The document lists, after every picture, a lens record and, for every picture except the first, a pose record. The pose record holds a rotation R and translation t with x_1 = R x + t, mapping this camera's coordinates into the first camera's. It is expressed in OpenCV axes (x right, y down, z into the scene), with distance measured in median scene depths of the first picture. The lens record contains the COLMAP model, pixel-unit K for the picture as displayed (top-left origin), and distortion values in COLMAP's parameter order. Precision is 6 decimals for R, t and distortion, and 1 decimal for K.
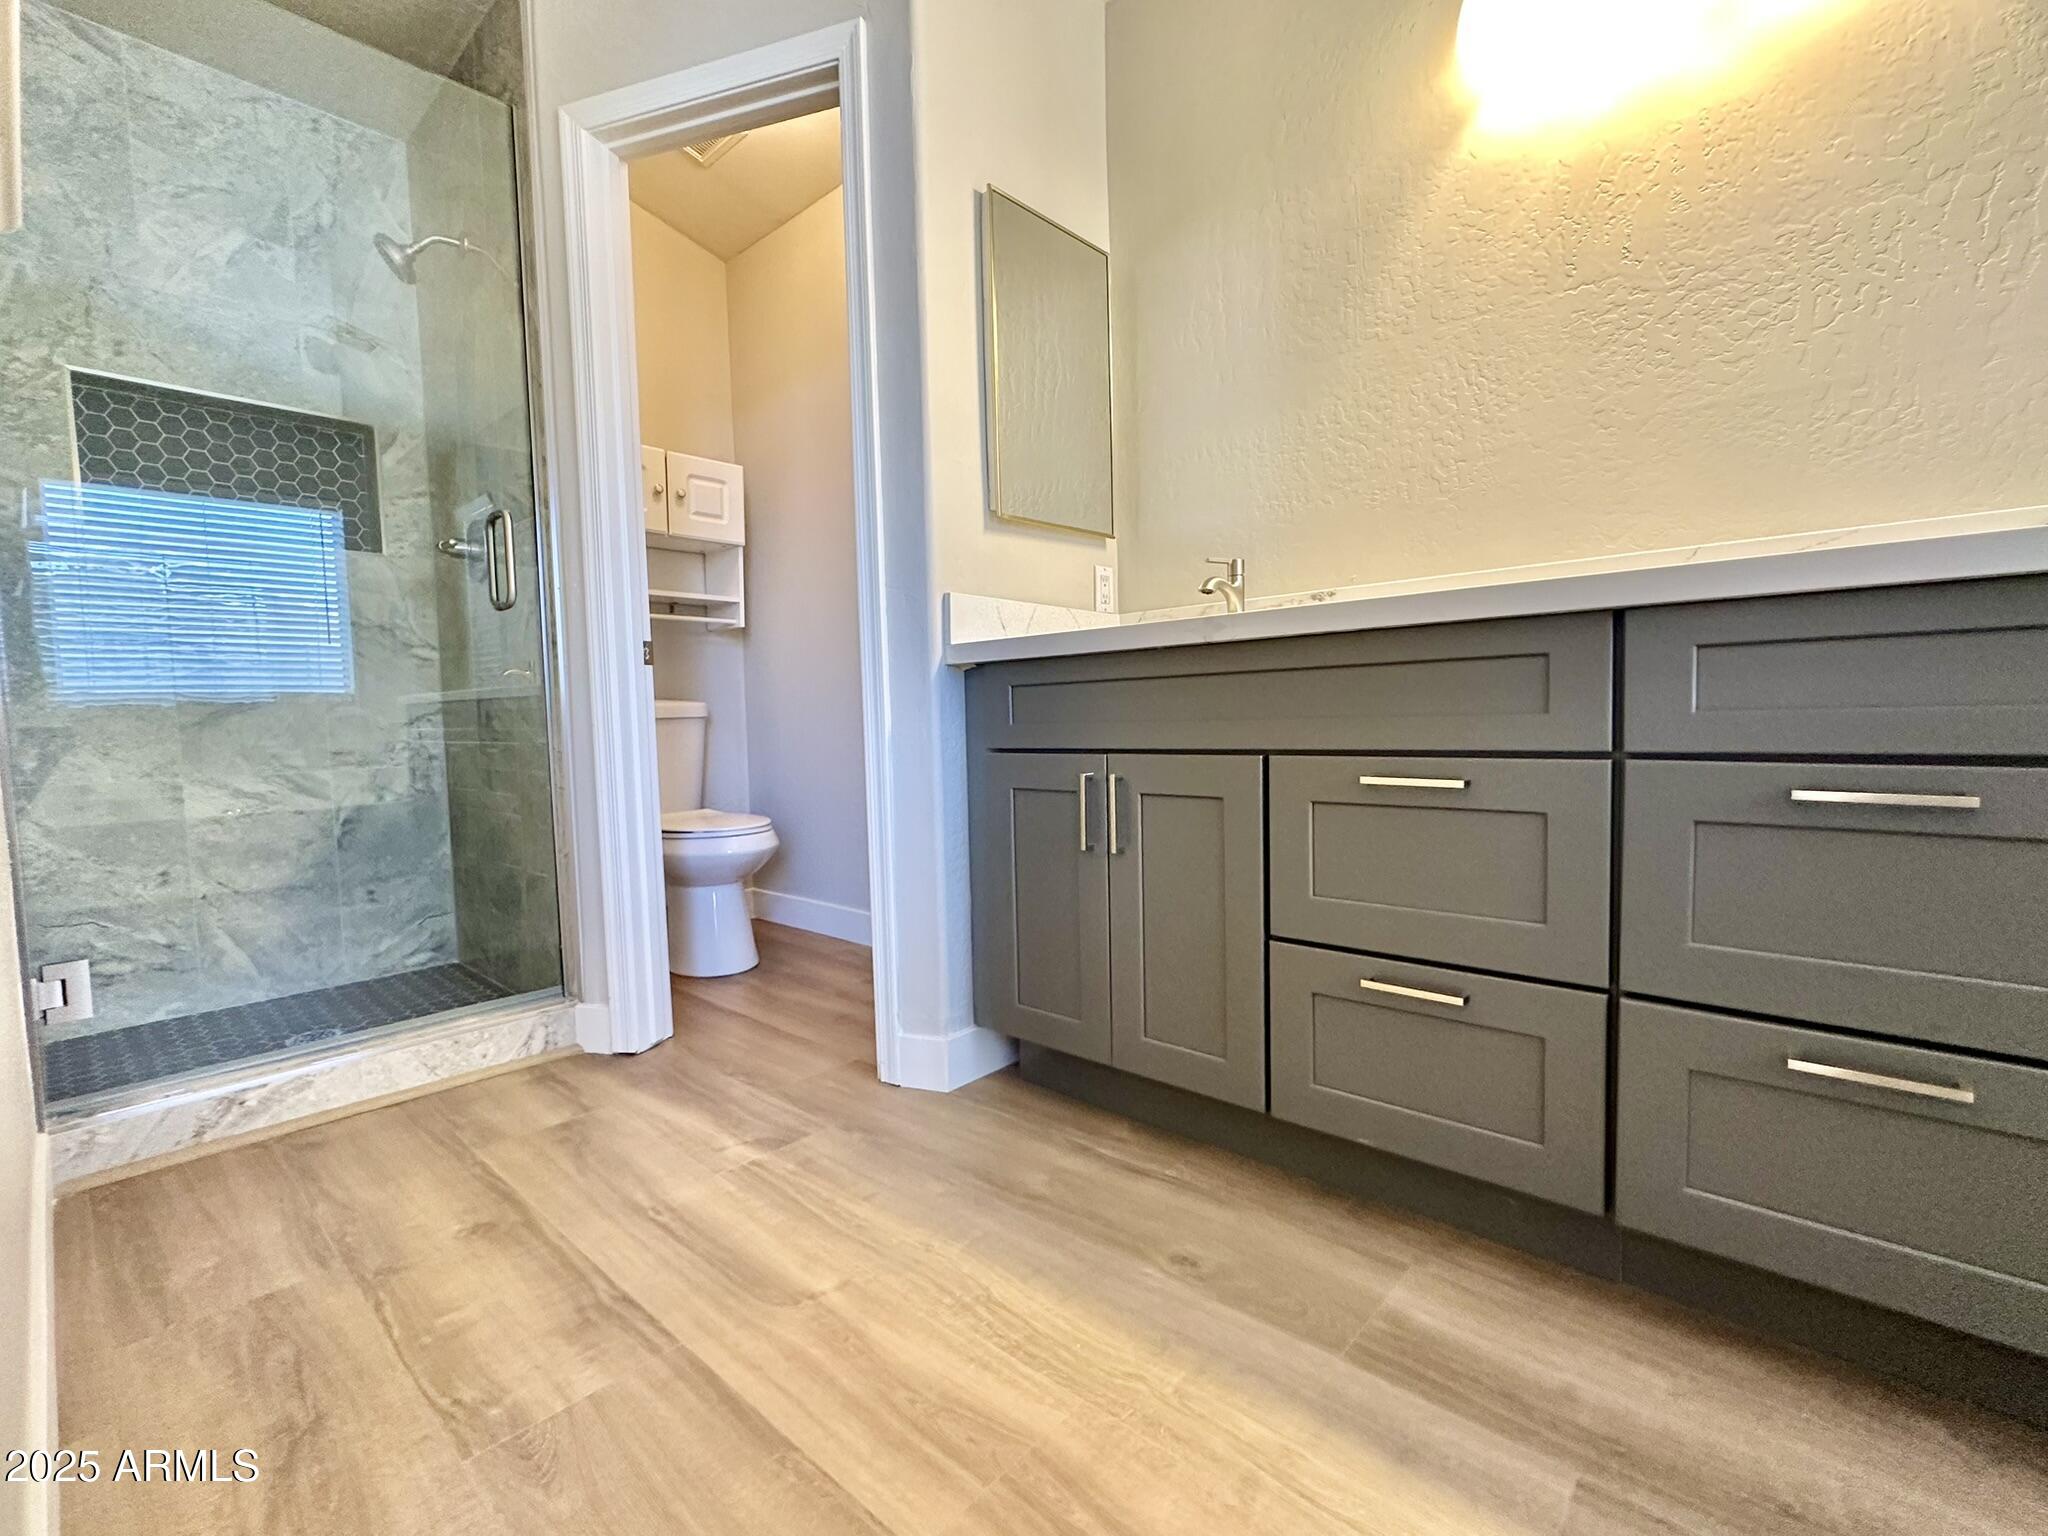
lens RADIAL K [[901.4, 0, 1020.2], [0, 901.4, 767.2], [0, 0, 1]] dist [-0.005529, 0.001765]
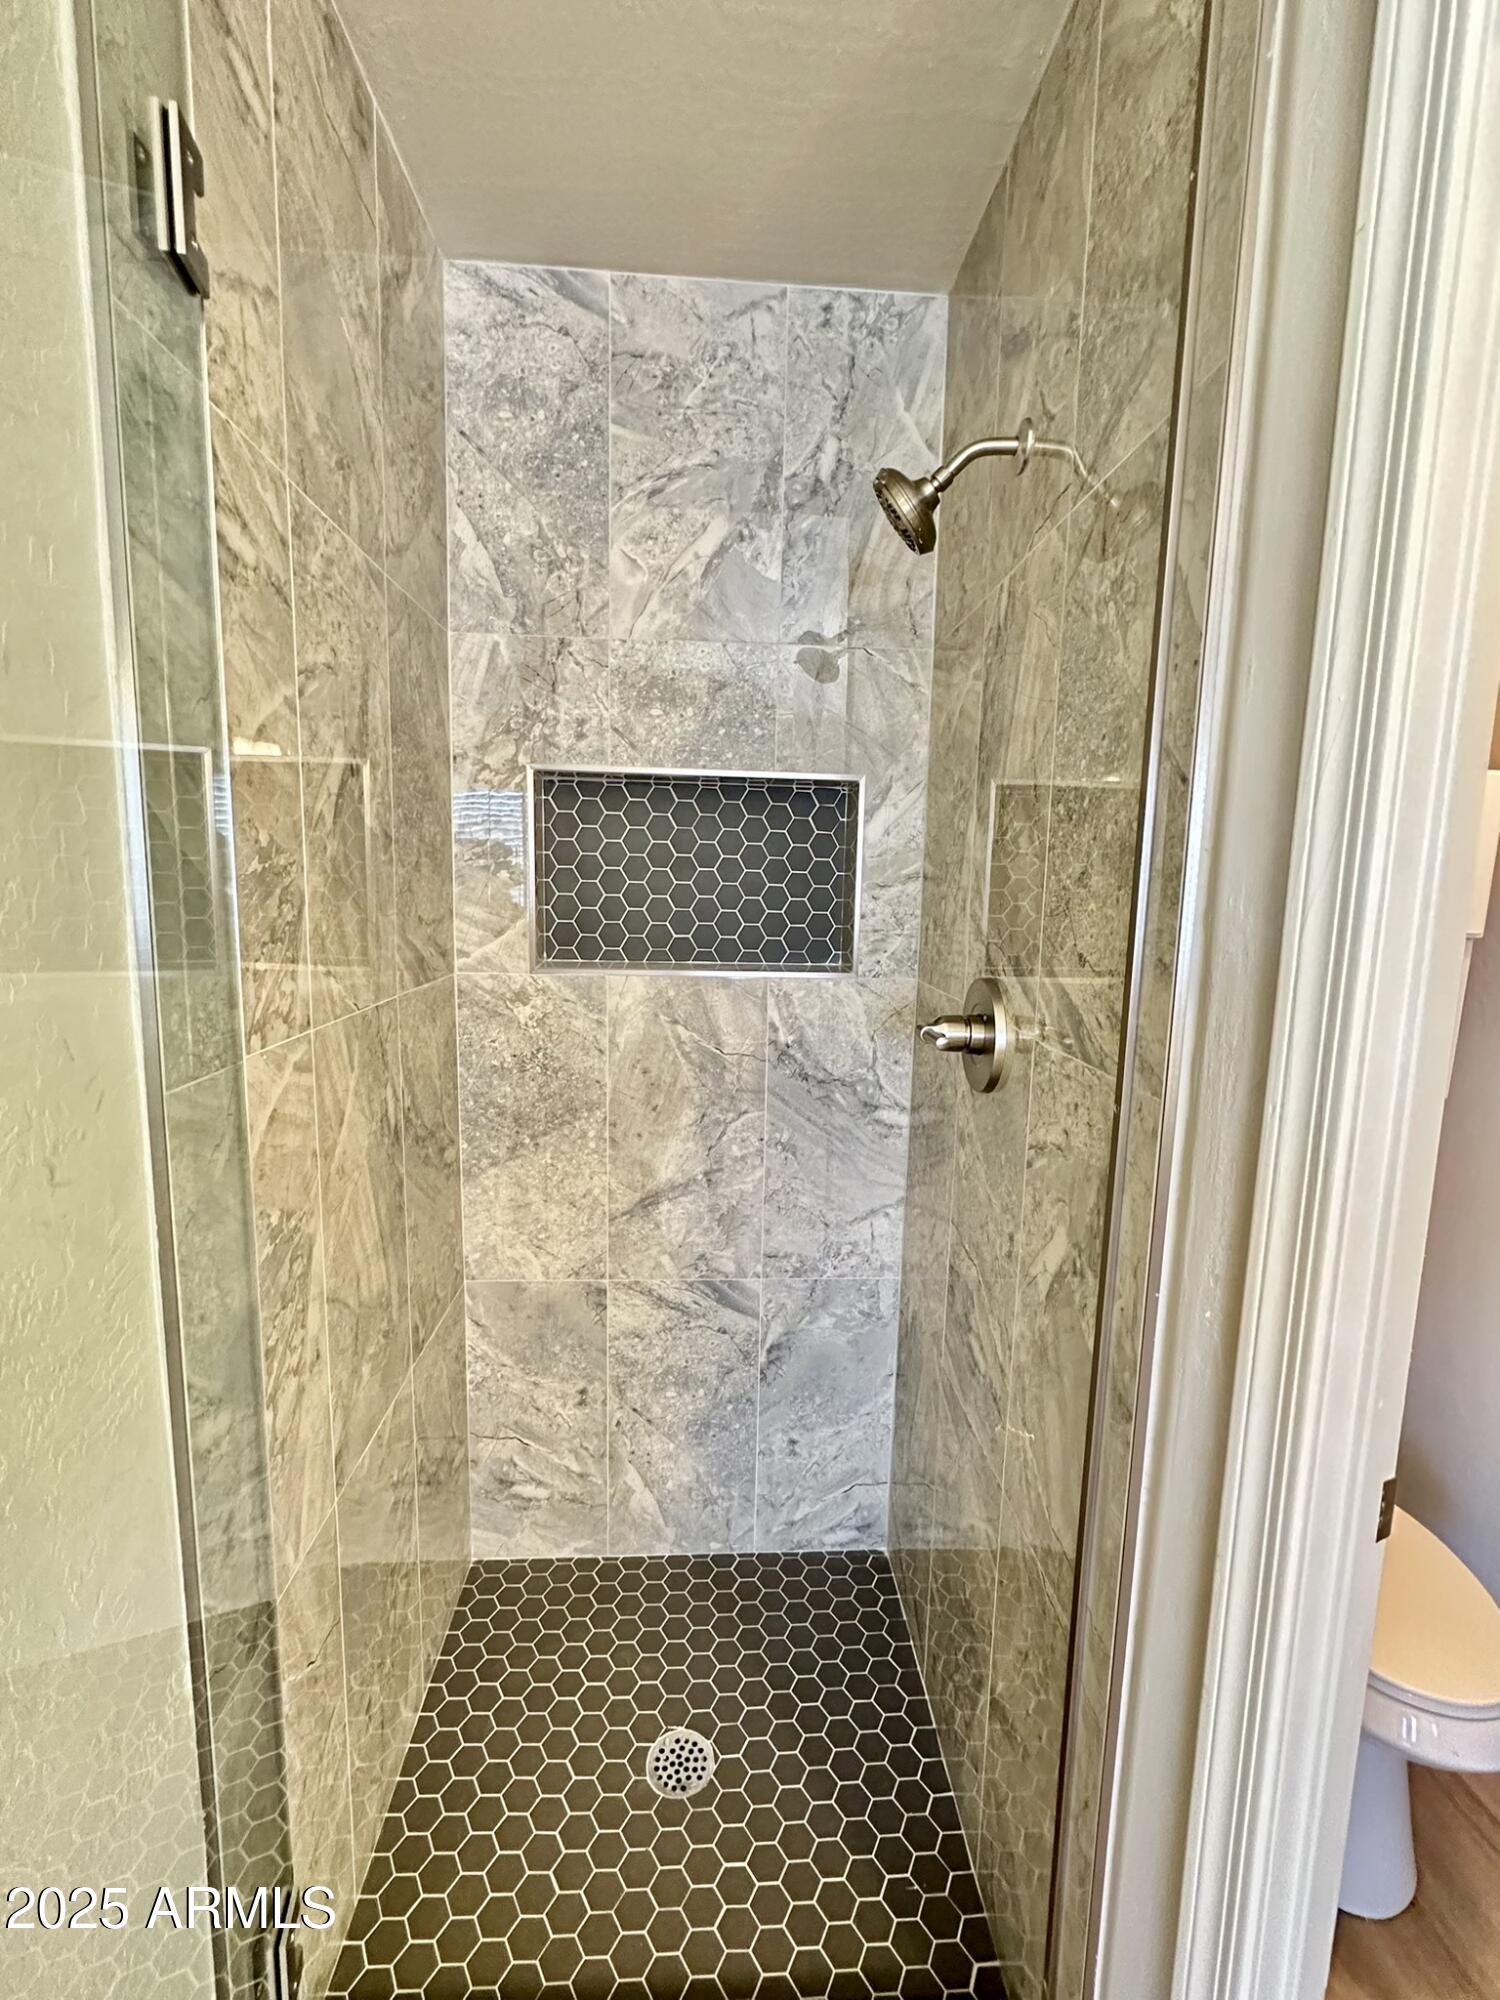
lens RADIAL K [[880.2, 0, 747.6], [0, 880.2, 1002.8], [0, 0, 1]] dist [-0.005529, 0.001765]
pose [[0.710242, 0.137652, -0.690368, -0.385358], [-0.085839, 0.990312, 0.109147, -0.346779], [0.698704, -0.018261, 0.715177, 0.593079]]
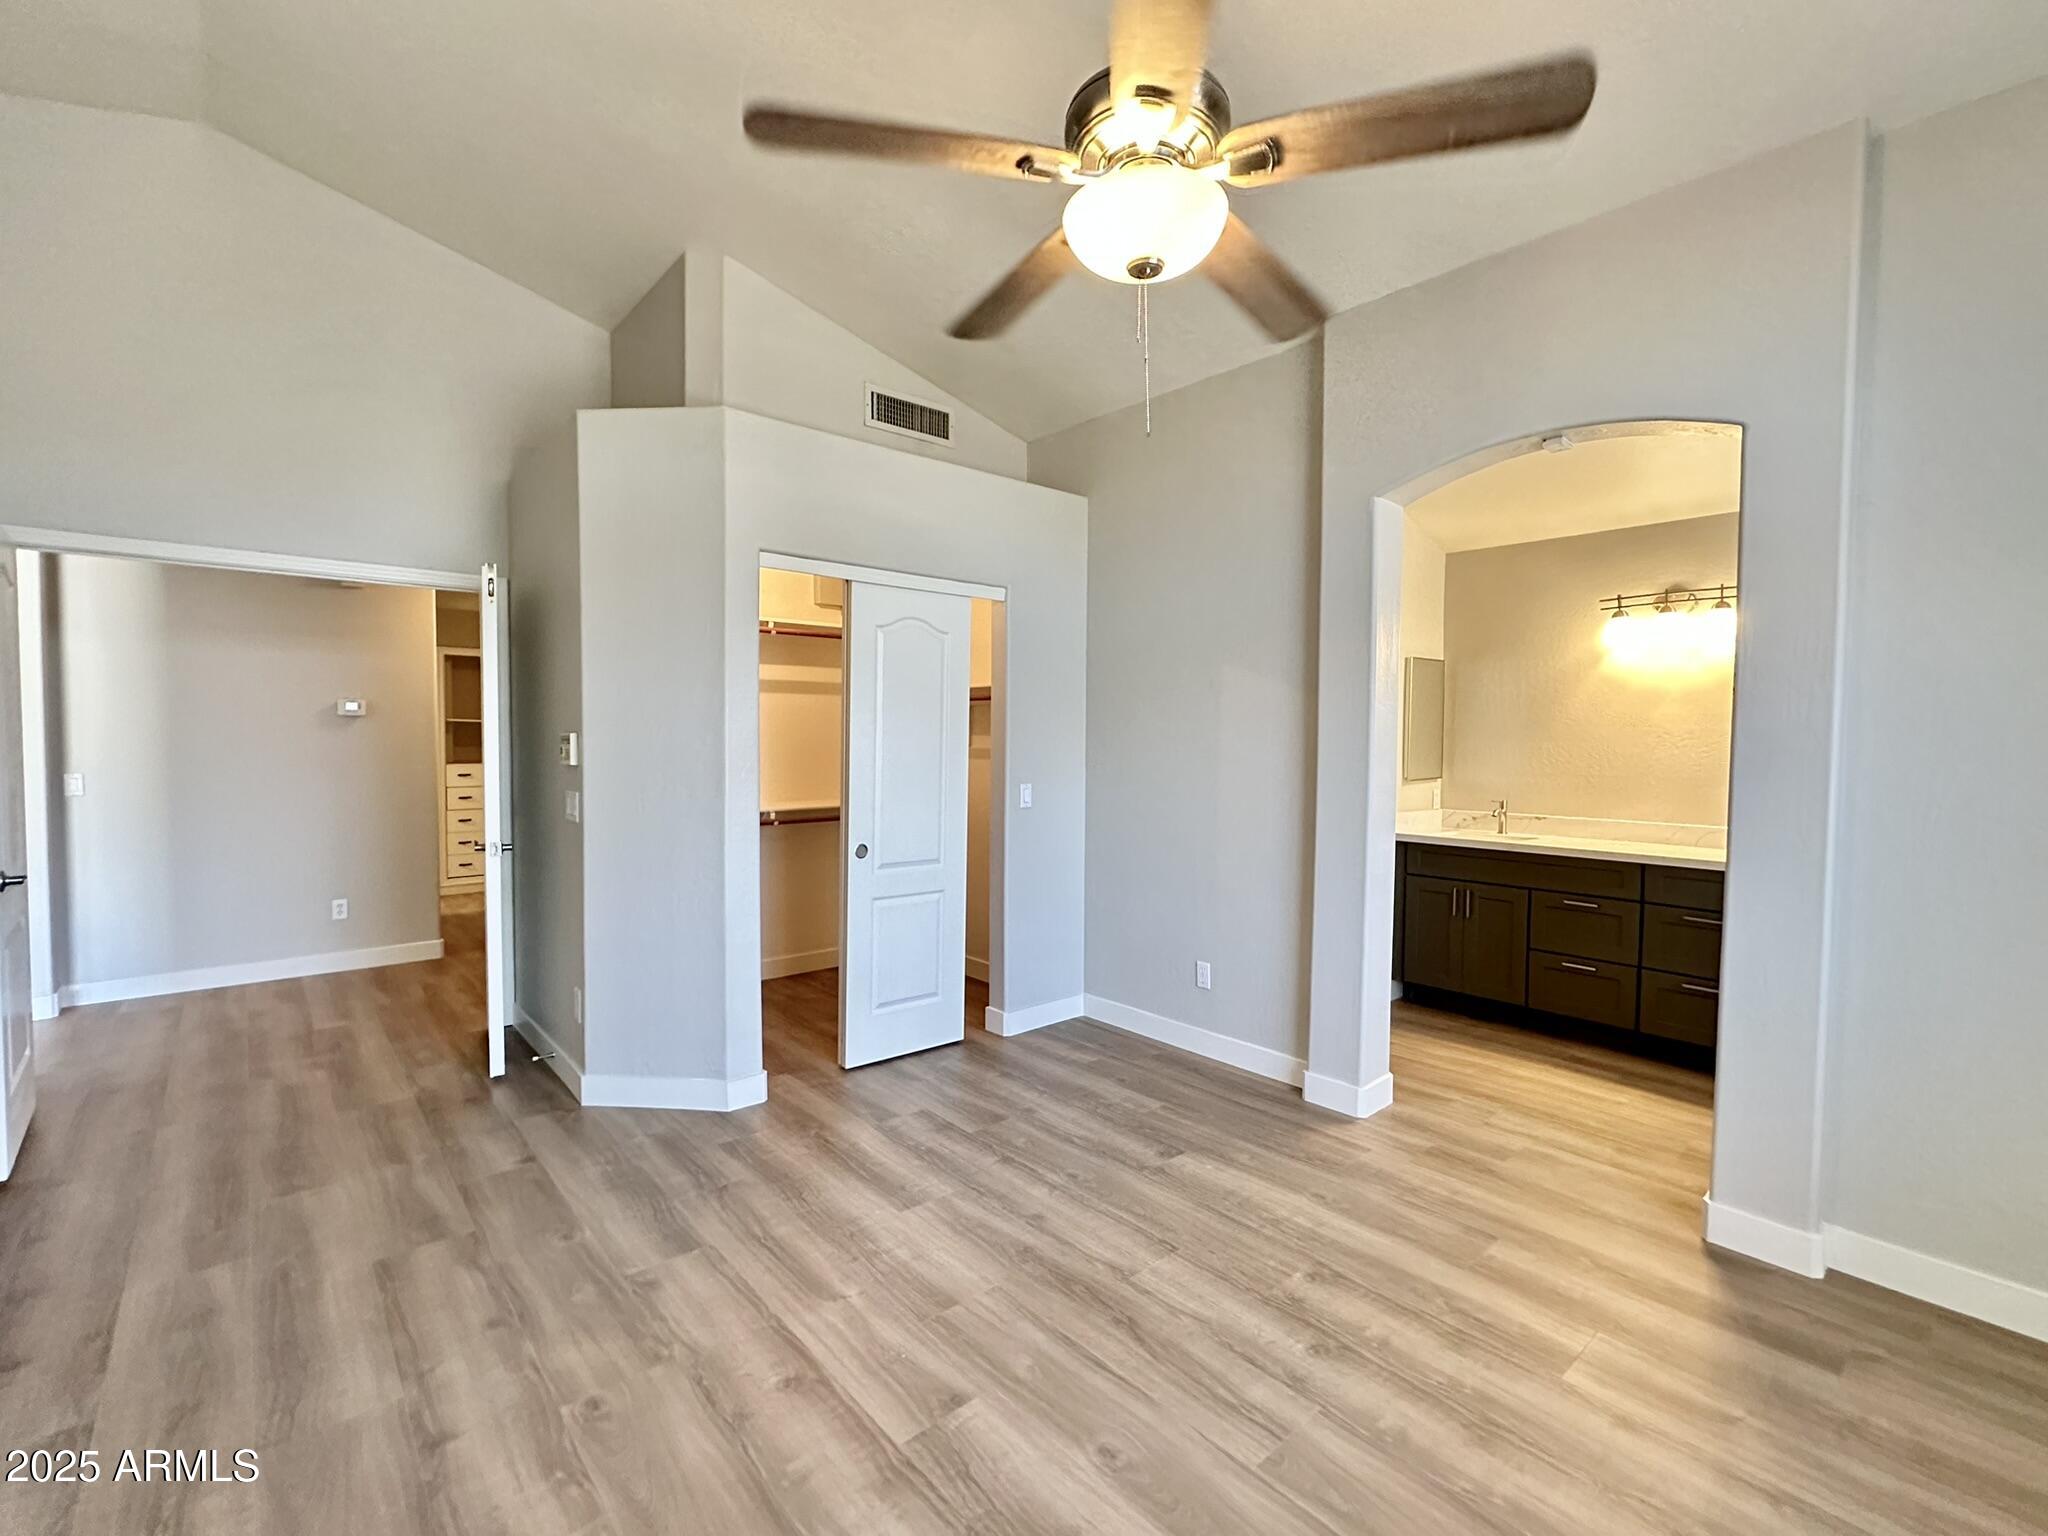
lens RADIAL K [[901.4, 0, 1042.7], [0, 901.4, 766.0], [0, 0, 1]] dist [-0.005529, 0.001765]
pose [[0.995797, 0.048184, -0.077894, -0.770091], [-0.050222, 0.998439, -0.024428, -0.181428], [0.076596, 0.028237, 0.996662, -1.455613]]
